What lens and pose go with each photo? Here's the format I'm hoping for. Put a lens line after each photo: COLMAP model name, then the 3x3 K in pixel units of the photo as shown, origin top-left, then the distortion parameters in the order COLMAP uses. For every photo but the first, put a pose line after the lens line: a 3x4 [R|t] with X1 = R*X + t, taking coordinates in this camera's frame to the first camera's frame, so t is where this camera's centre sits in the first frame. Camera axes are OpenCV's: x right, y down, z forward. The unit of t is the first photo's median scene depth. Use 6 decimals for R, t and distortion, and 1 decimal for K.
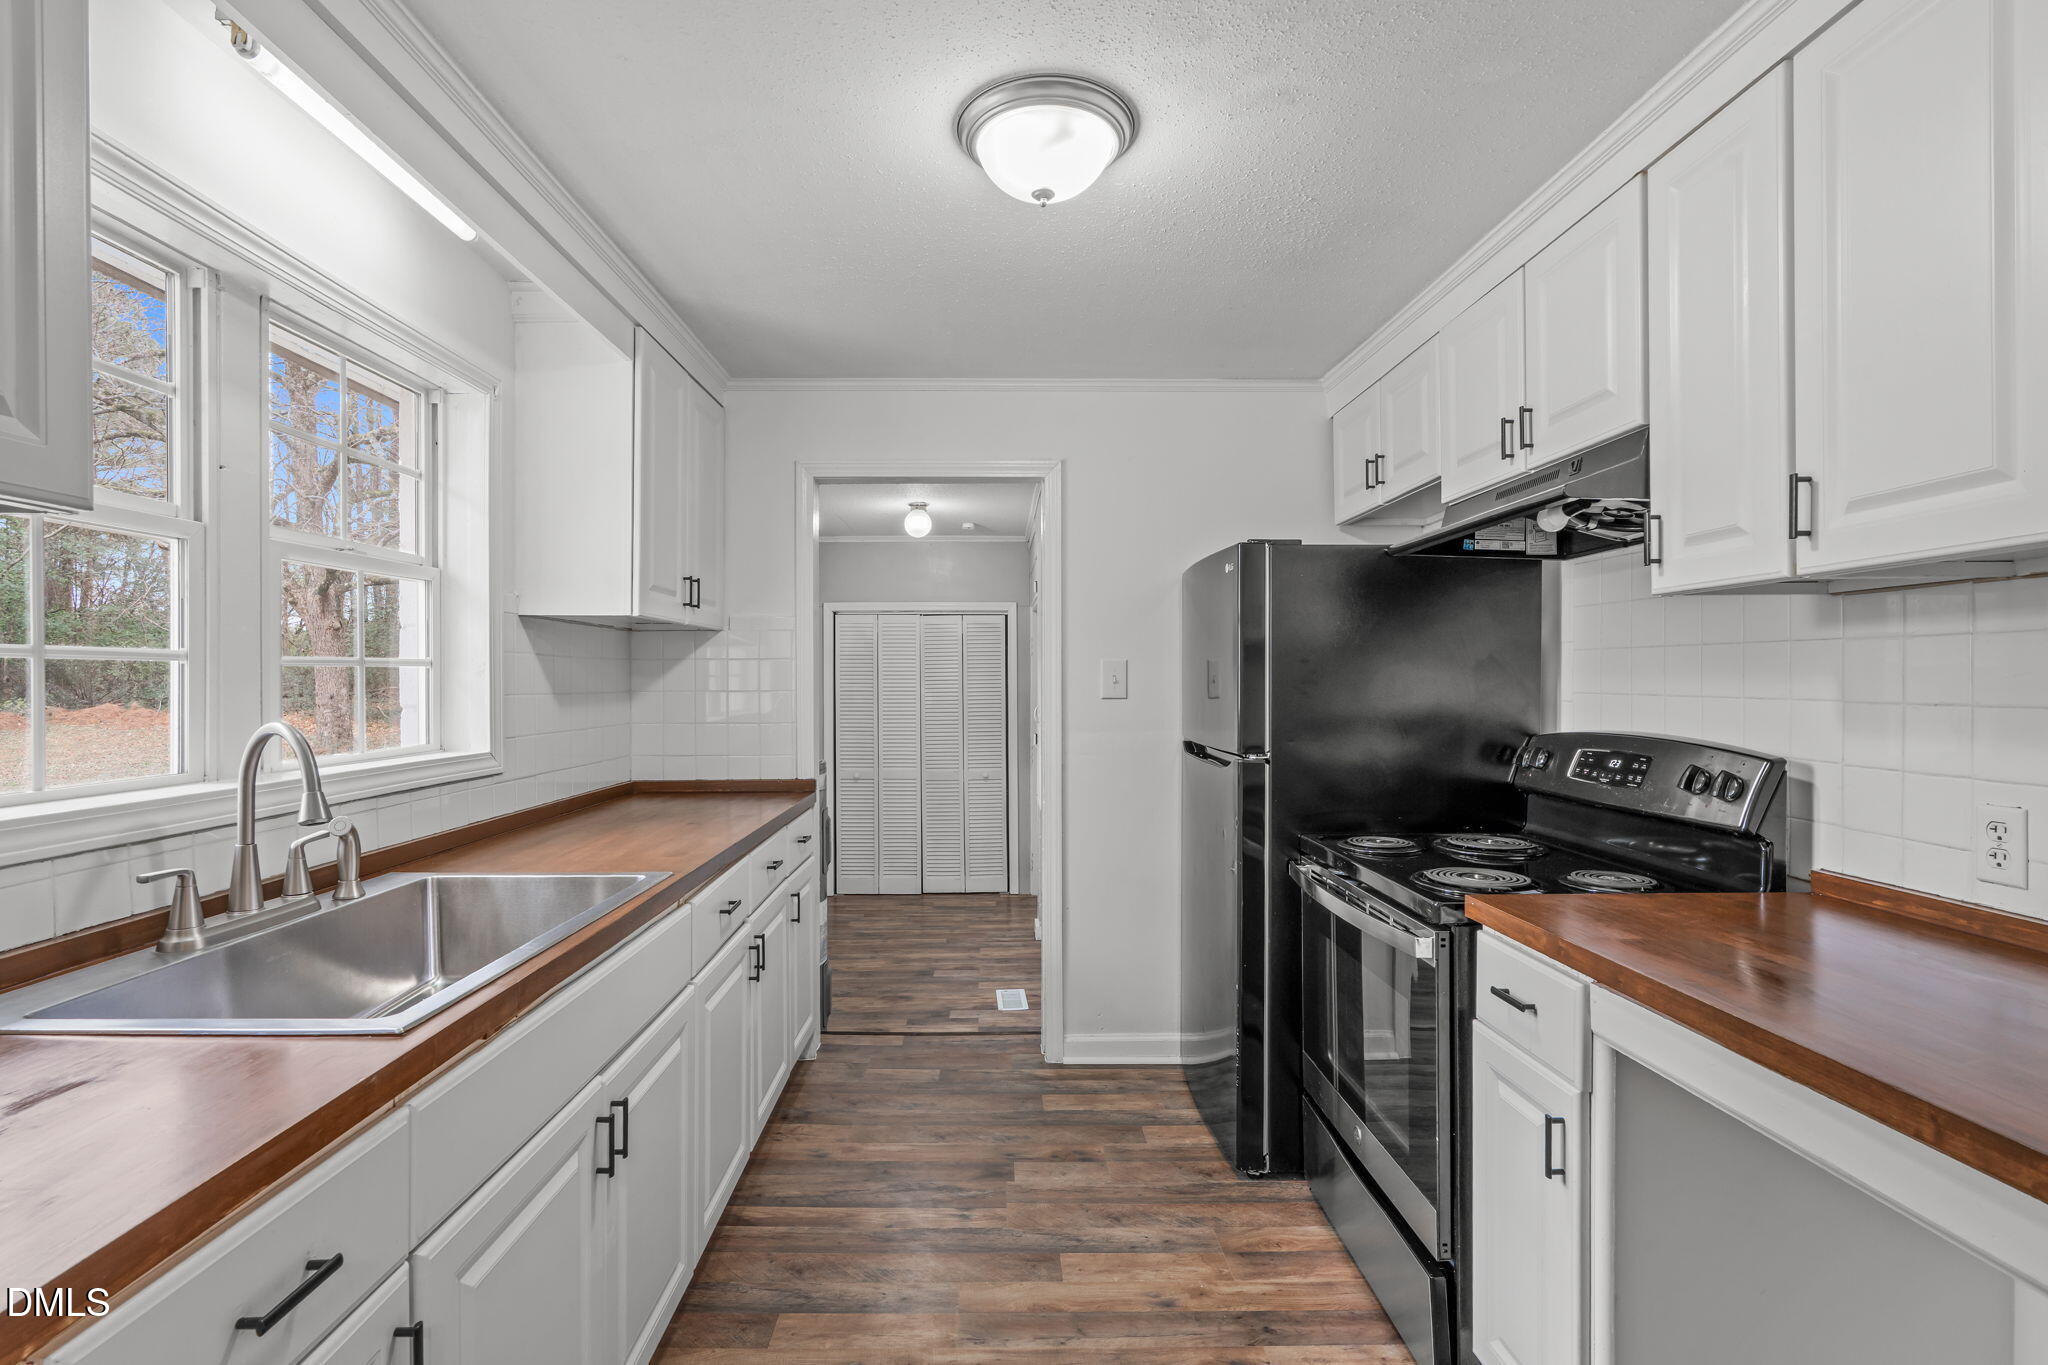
lens RADIAL K [[934.2, 0, 1024.0], [0, 934.2, 682.5], [0, 0, 1]] dist [0.001888, 0.000061]
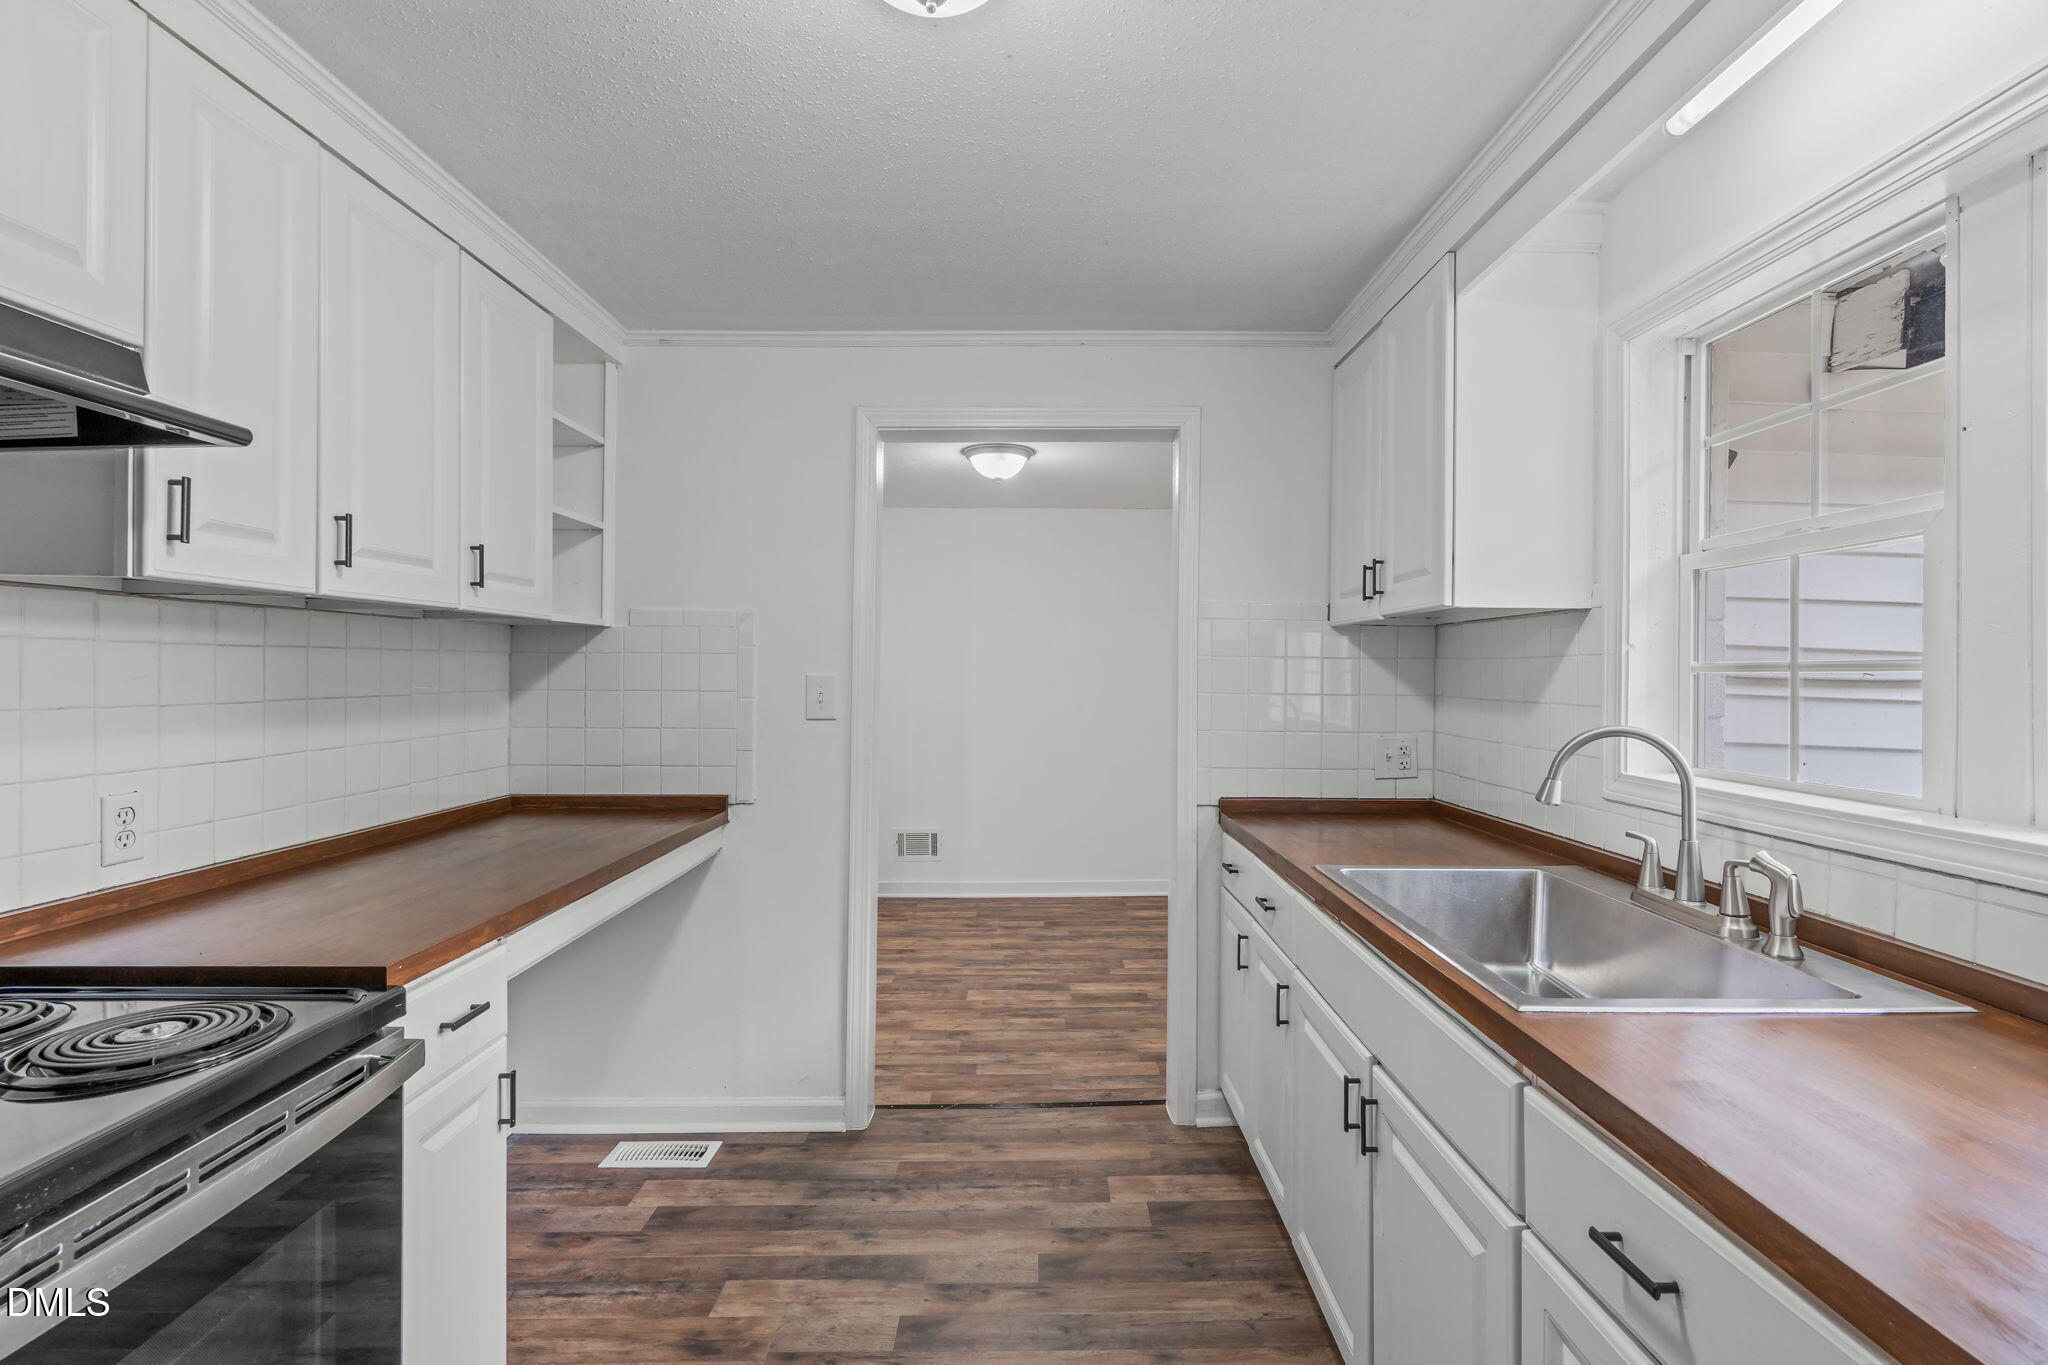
lens RADIAL K [[934.2, 0, 1024.0], [0, 934.2, 682.5], [0, 0, 1]] dist [0.001888, 0.000061]
pose [[-0.999720, -0.006281, 0.022825, -0.063558], [-0.006282, 0.999980, 0.000008, -0.007922], [-0.022825, -0.000136, -0.999739, 2.100852]]
